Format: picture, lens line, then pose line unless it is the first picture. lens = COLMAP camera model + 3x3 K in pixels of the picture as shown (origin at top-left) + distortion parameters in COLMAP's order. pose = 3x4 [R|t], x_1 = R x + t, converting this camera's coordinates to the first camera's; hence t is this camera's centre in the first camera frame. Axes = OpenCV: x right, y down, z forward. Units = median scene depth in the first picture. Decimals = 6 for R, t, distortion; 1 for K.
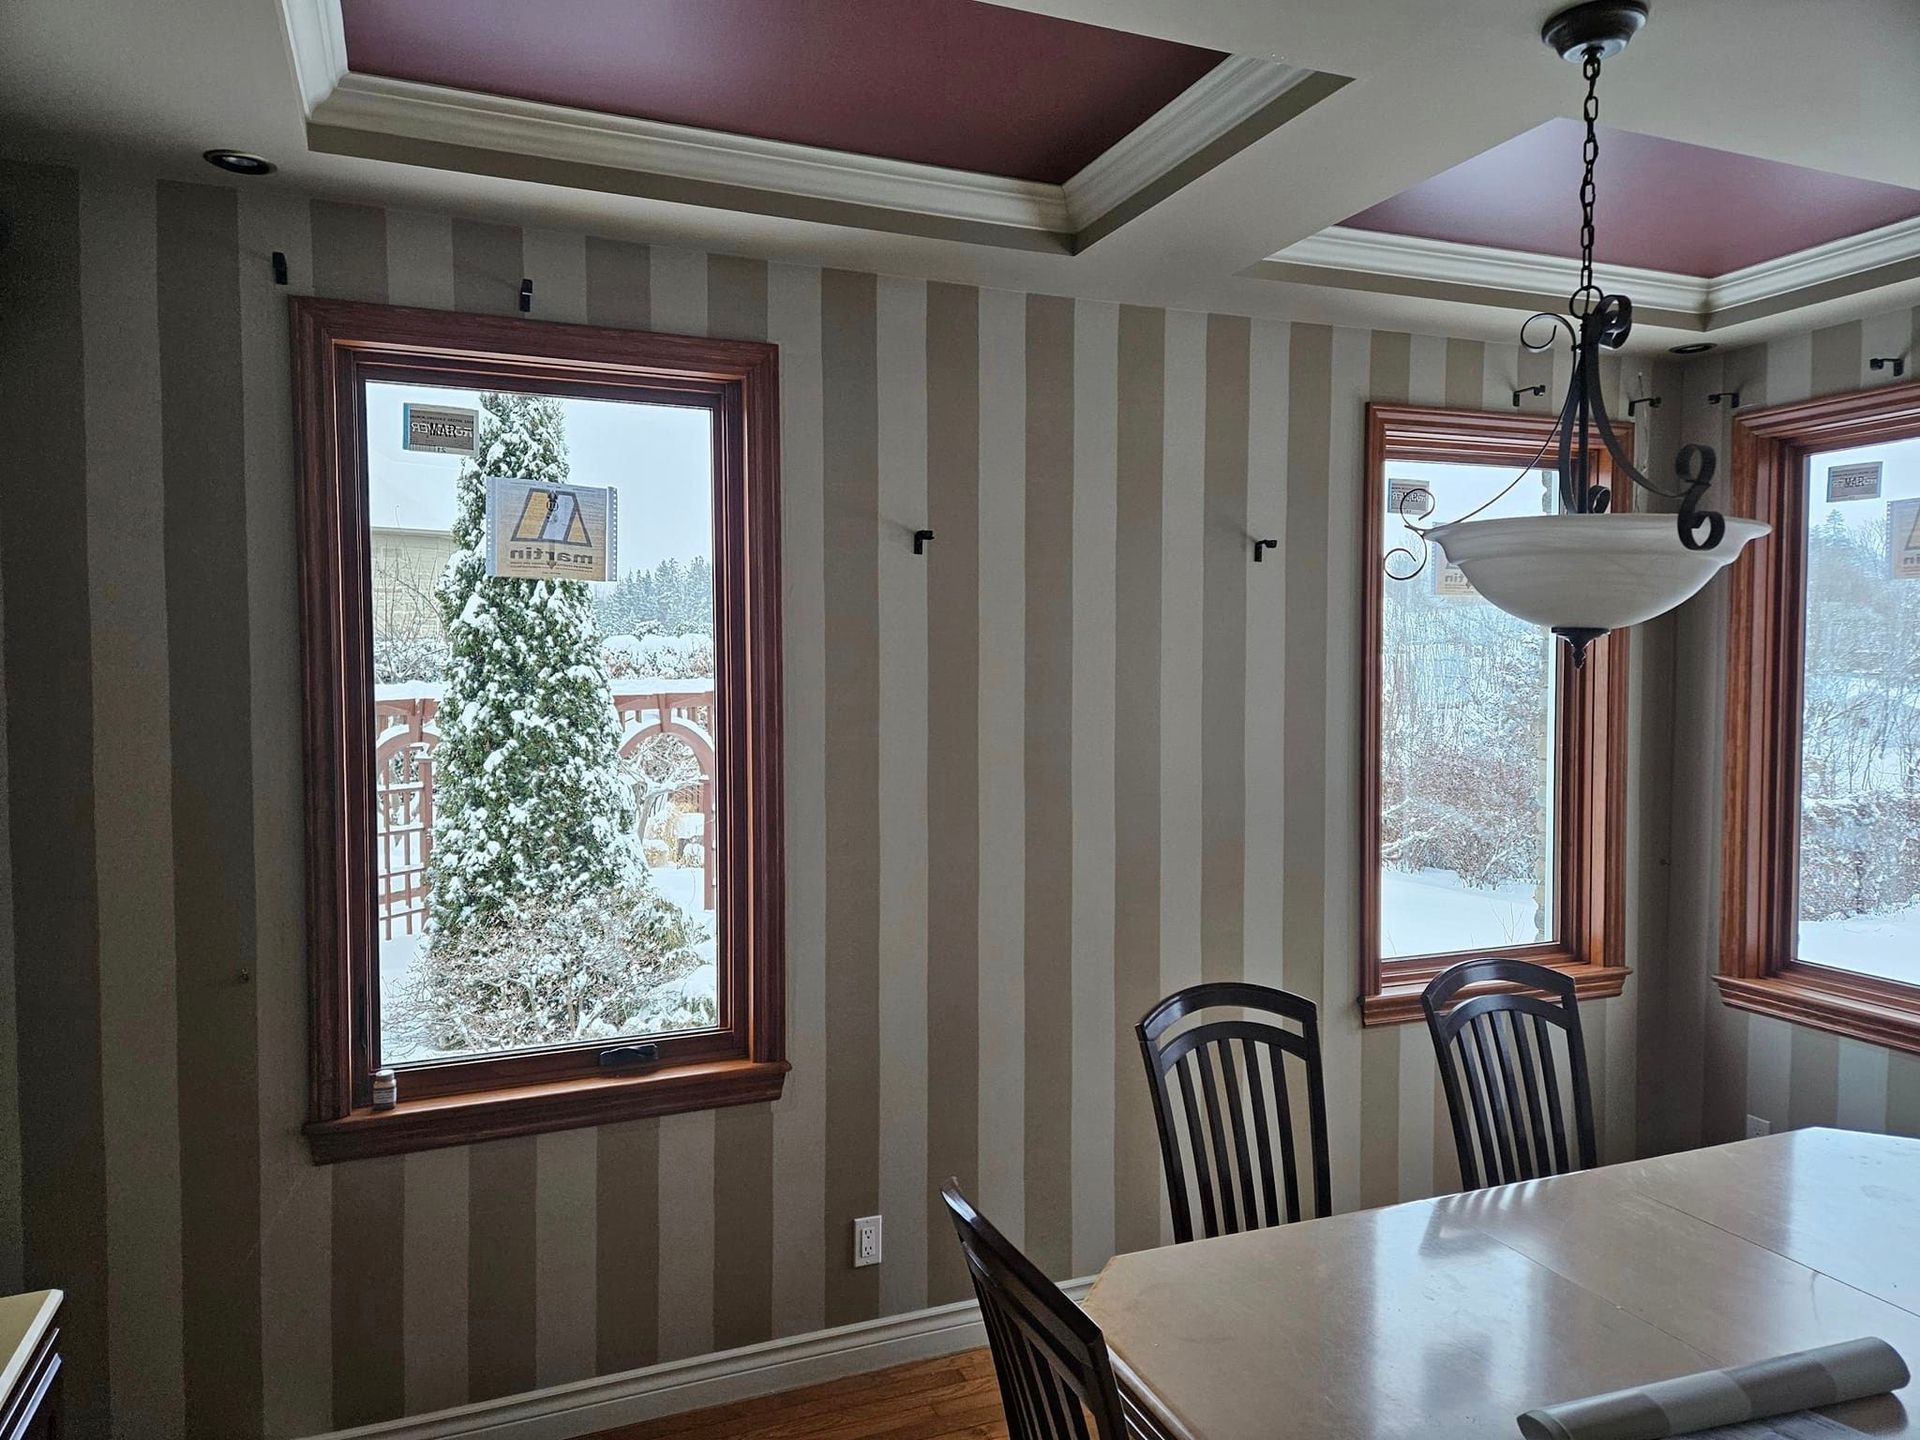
lens RADIAL K [[1281.3, 0, 952.3], [0, 1281.3, 729.2], [0, 0, 1]] dist [0.092589, -0.074279]
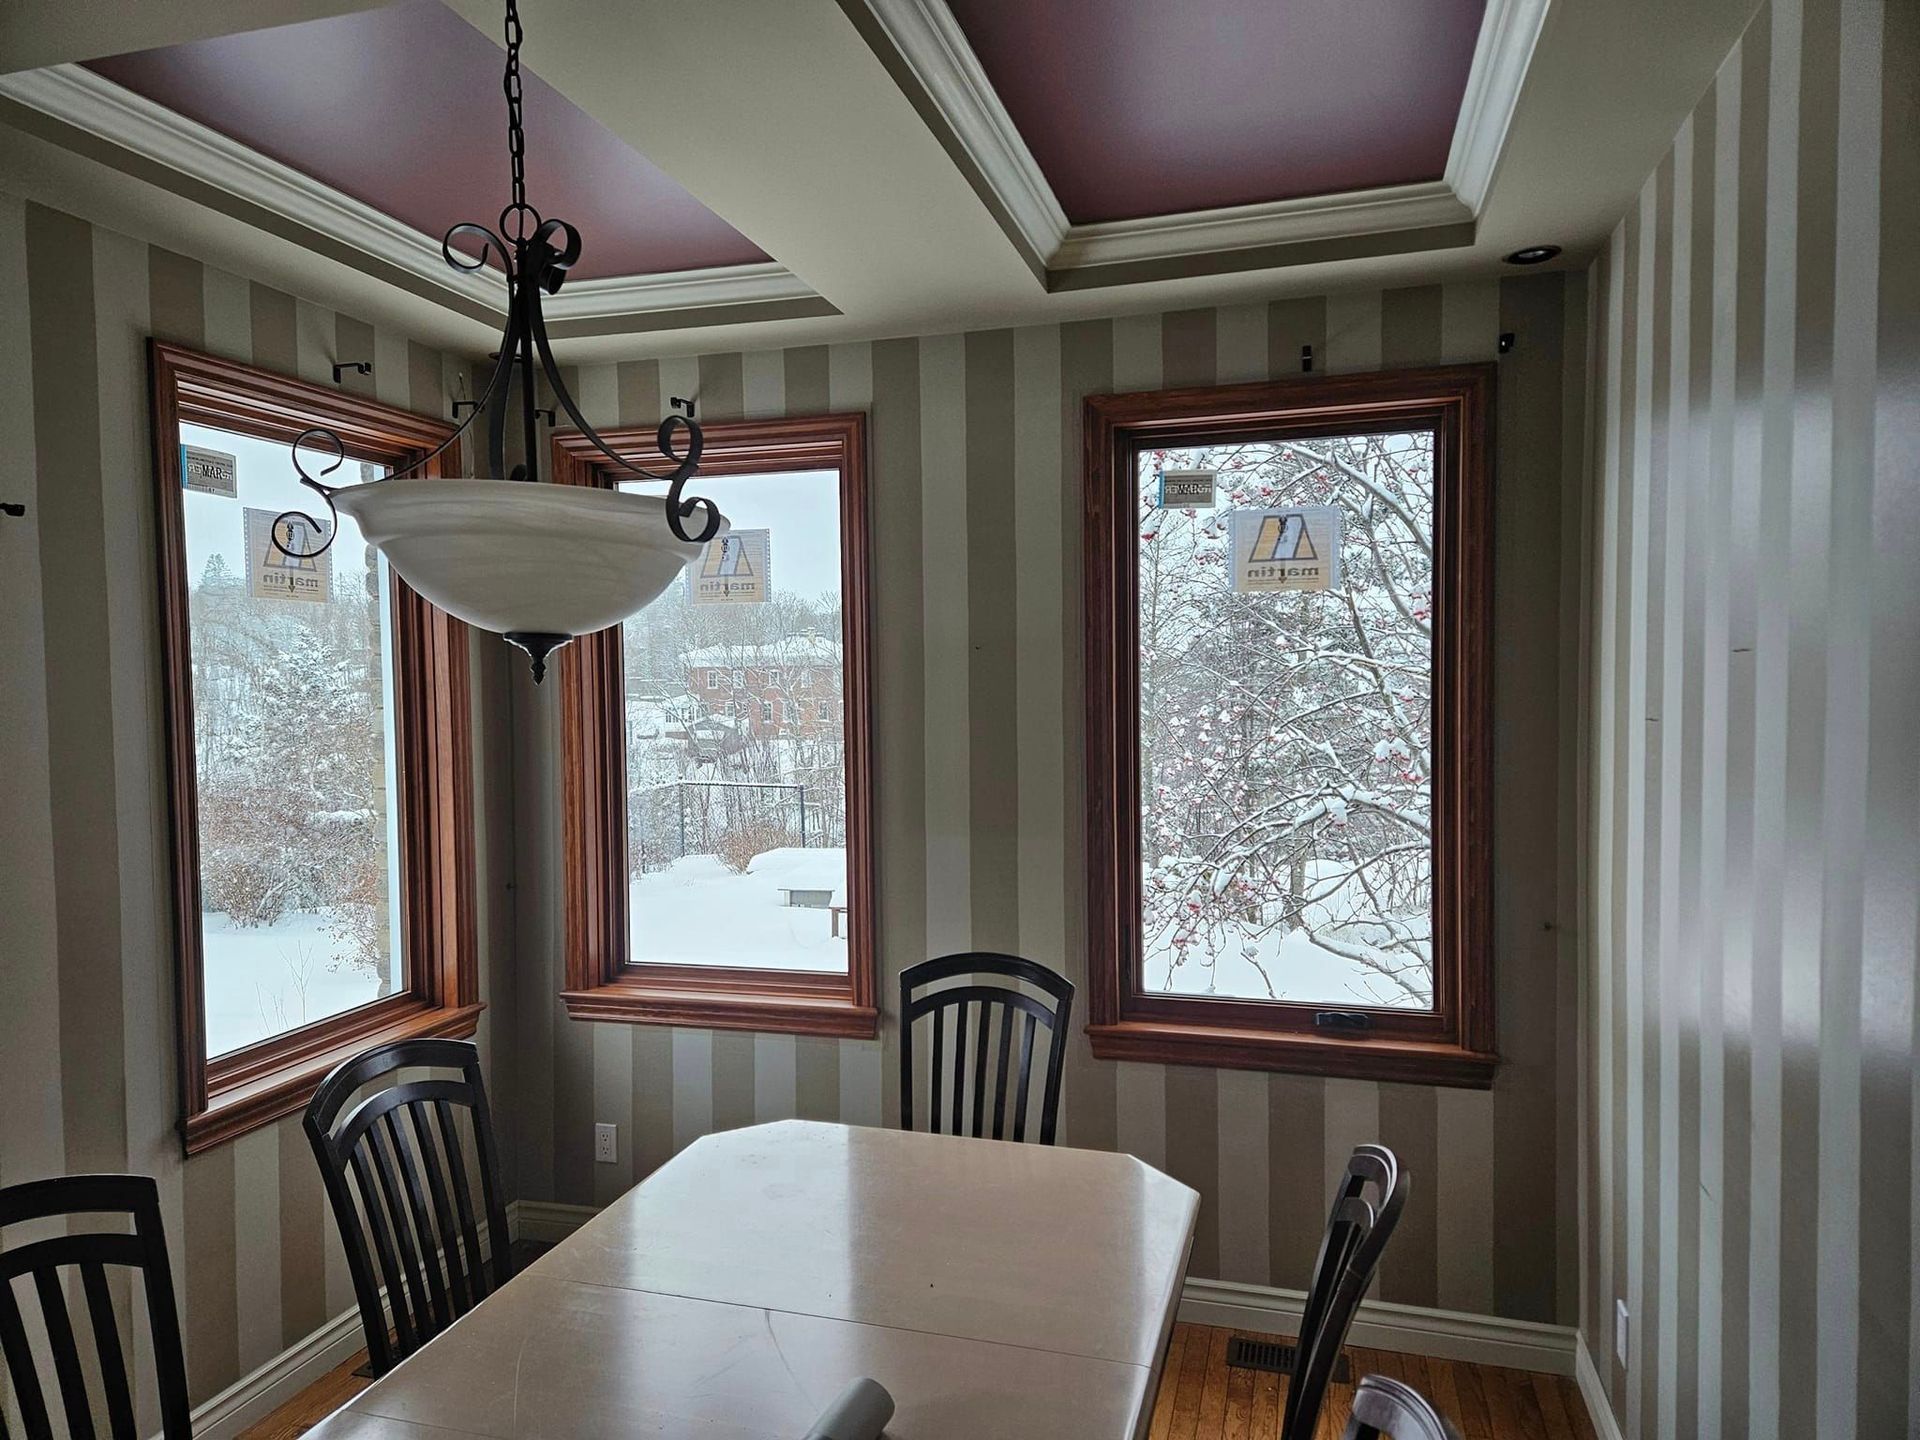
lens RADIAL K [[1281.3, 0, 952.3], [0, 1281.3, 729.2], [0, 0, 1]] dist [0.092589, -0.074279]
pose [[0.630006, -0.036335, 0.775740, 0.010566], [0.048587, 0.998792, 0.007323, -0.005810], [-0.775069, 0.033077, 0.631011, 0.151837]]
